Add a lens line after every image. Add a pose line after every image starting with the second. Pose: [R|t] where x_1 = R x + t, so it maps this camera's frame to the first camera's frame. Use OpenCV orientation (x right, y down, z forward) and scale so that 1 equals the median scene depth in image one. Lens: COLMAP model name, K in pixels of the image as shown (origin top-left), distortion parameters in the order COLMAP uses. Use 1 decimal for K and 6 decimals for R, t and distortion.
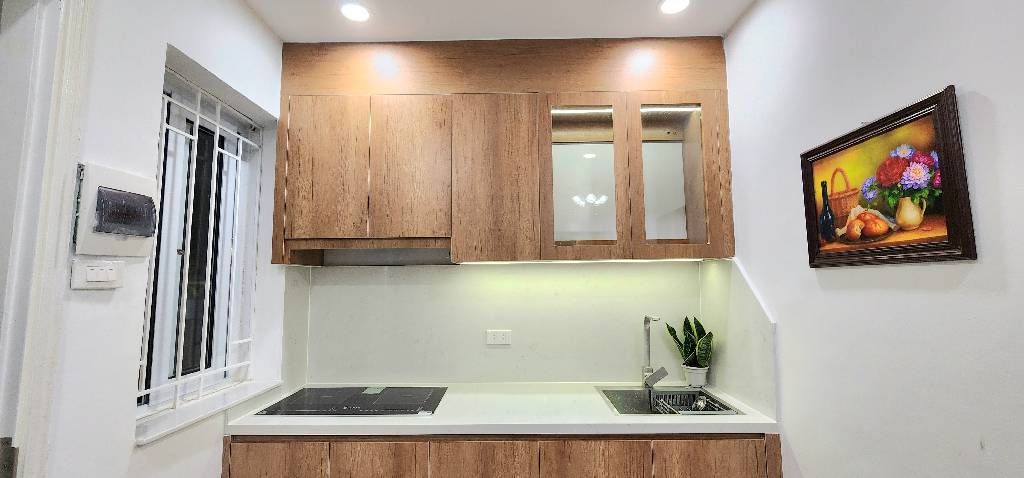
lens RADIAL K [[415.2, 0, 512.0], [0, 415.2, 239.0], [0, 0, 1]] dist [0.001777, -0.000026]
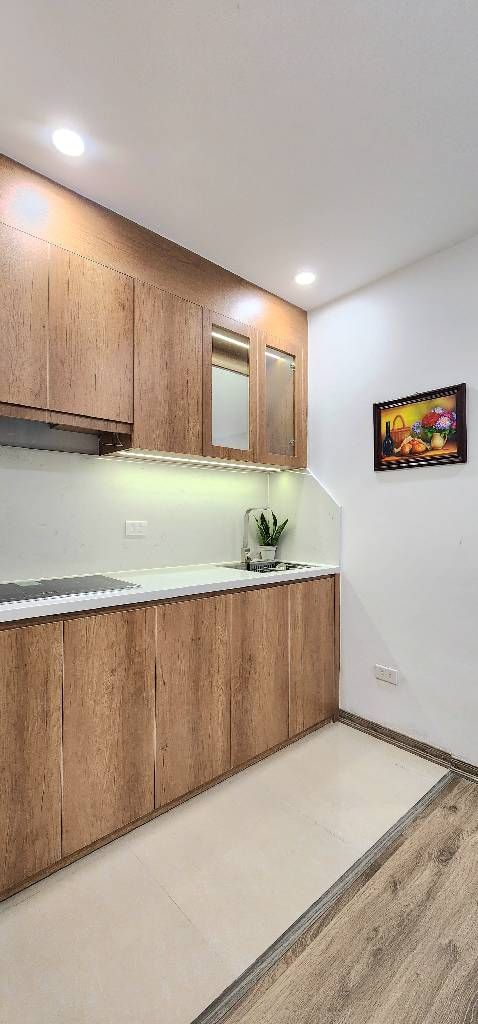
lens RADIAL K [[415.2, 0, 239.0], [0, 415.2, 512.0], [0, 0, 1]] dist [0.001777, -0.000026]
pose [[0.743541, 0.014906, 0.668524, -0.934941], [-0.073723, 0.995484, 0.059801, 0.193230], [-0.664613, -0.093750, 0.741283, 0.081360]]
